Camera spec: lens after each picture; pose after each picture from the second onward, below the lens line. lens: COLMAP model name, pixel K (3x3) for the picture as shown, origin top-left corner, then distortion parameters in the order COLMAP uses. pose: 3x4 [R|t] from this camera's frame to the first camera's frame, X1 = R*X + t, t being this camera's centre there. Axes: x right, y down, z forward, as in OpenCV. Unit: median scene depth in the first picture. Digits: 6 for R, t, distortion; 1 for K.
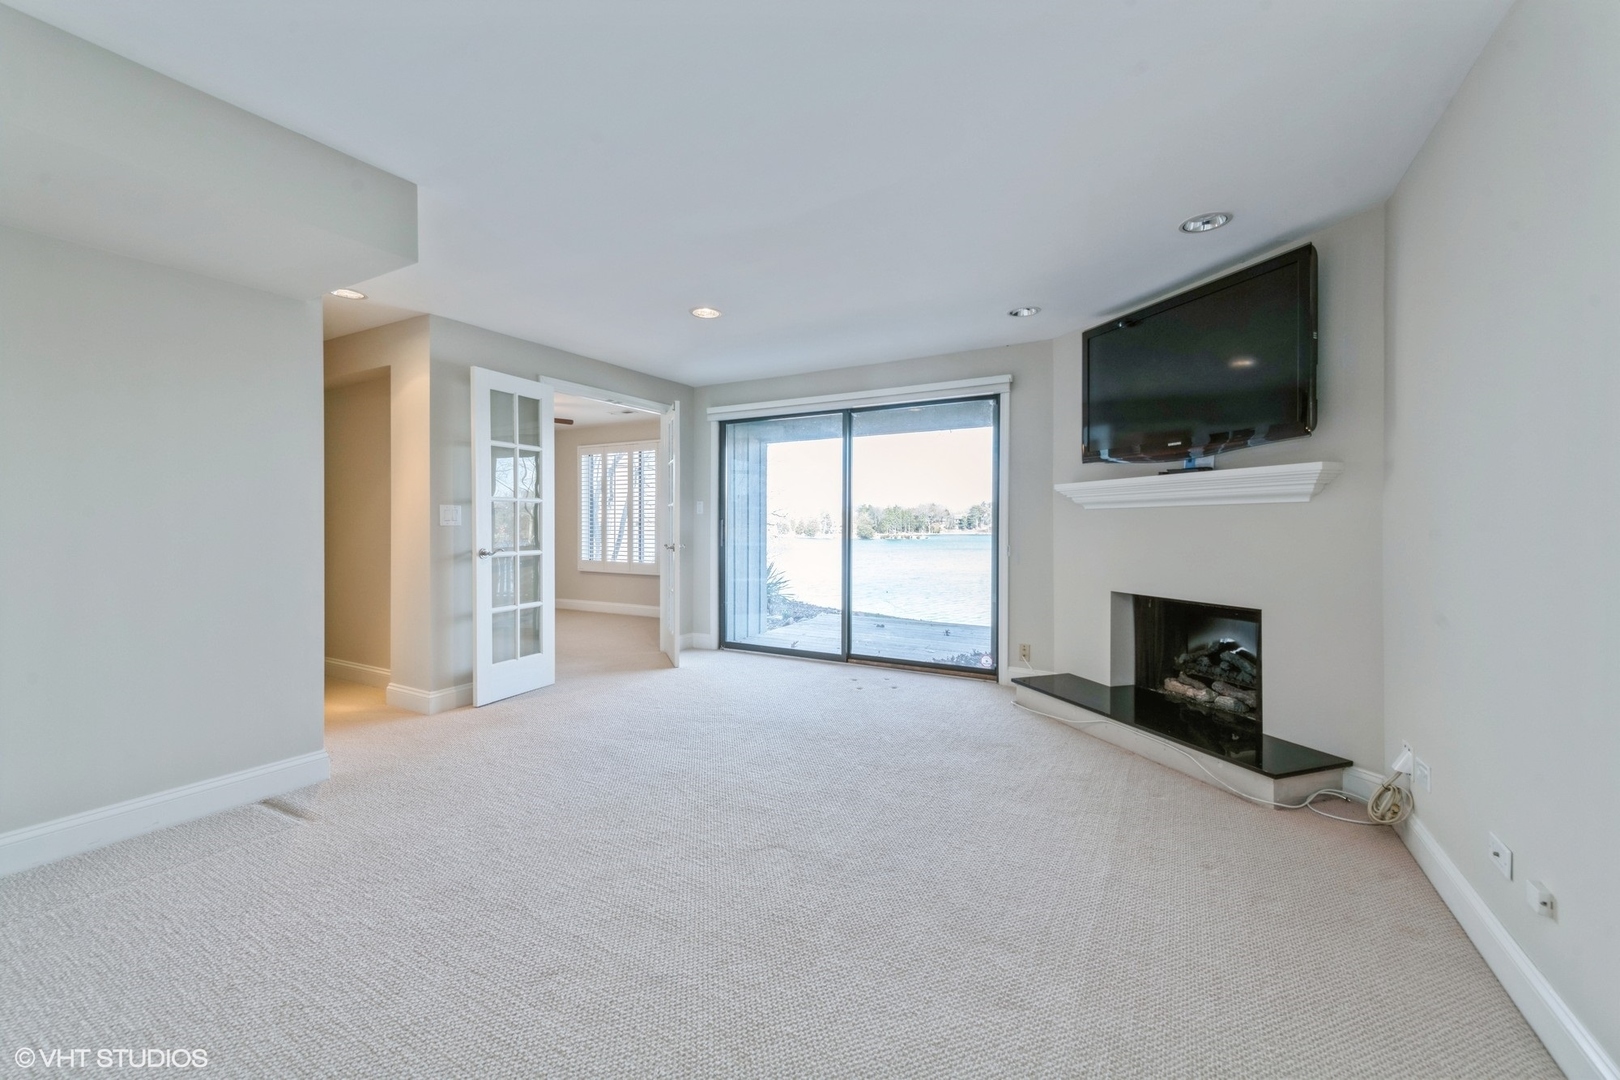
lens RADIAL K [[648.8, 0, 807.9], [0, 648.8, 529.8], [0, 0, 1]] dist [0.012378, -0.002165]
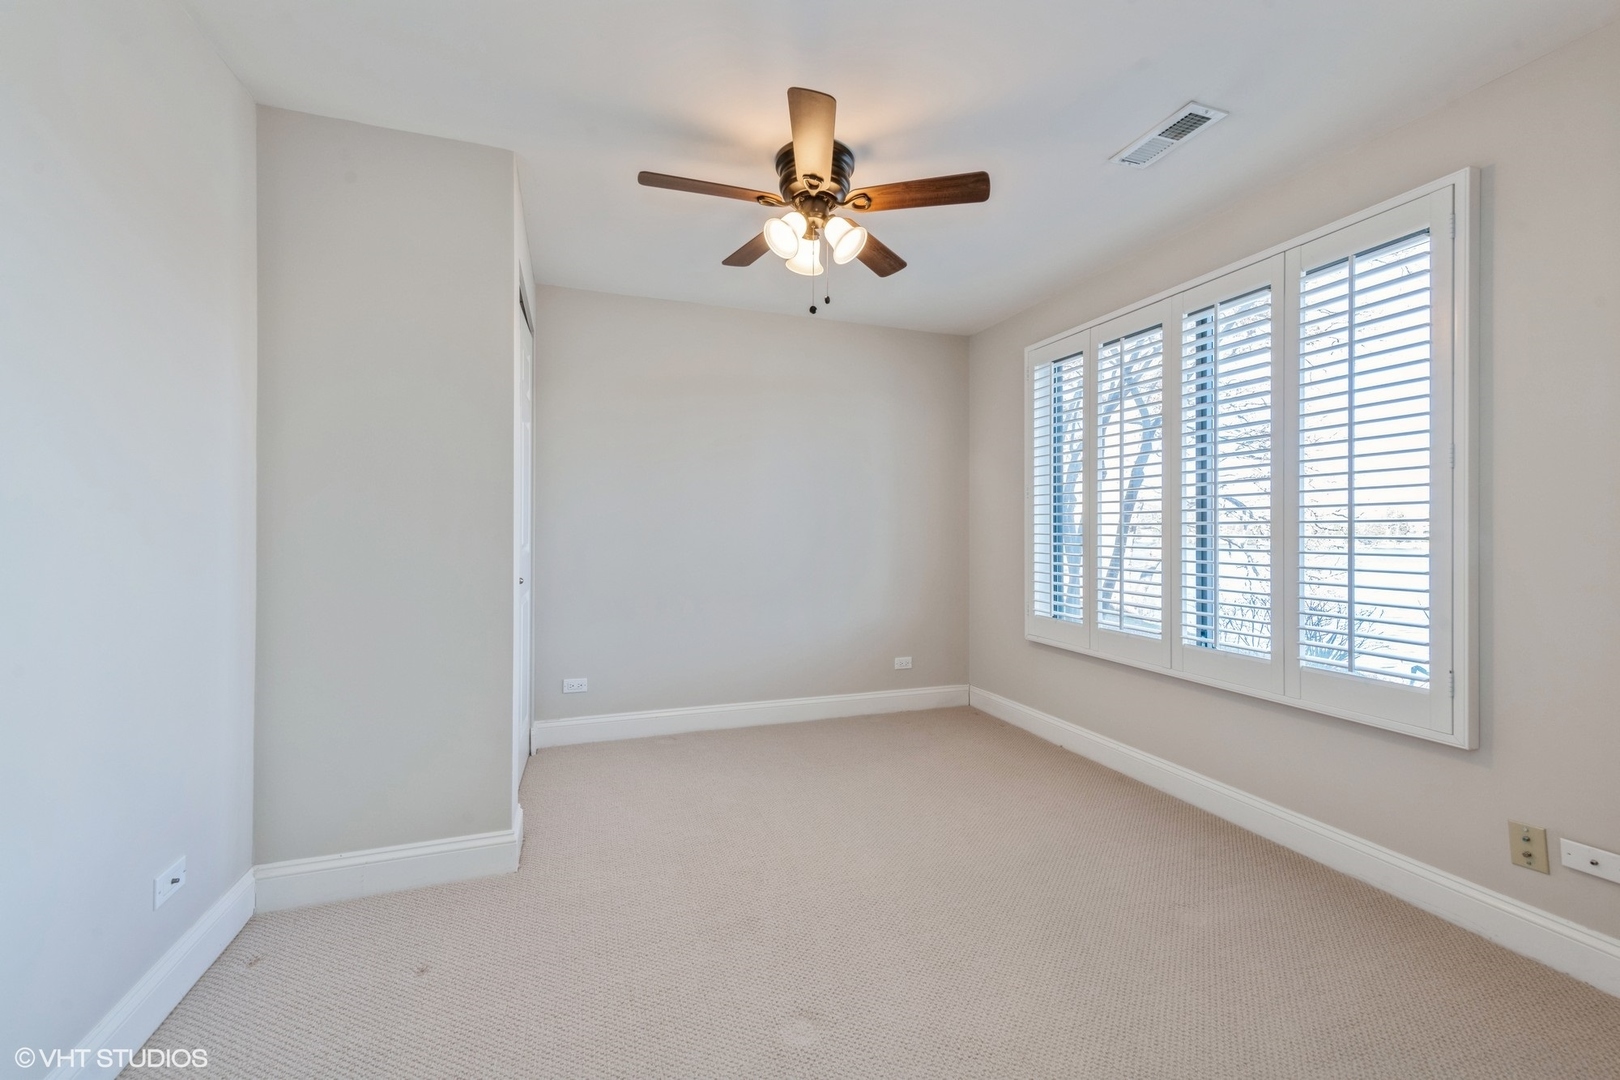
lens RADIAL K [[648.8, 0, 808.5], [0, 648.8, 539.2], [0, 0, 1]] dist [0.012378, -0.002165]
pose [[0.768873, 0.000735, -0.639401, -0.187837], [-0.007442, 0.999942, -0.007800, 0.000210], [0.639358, 0.010755, 0.768834, 0.574238]]
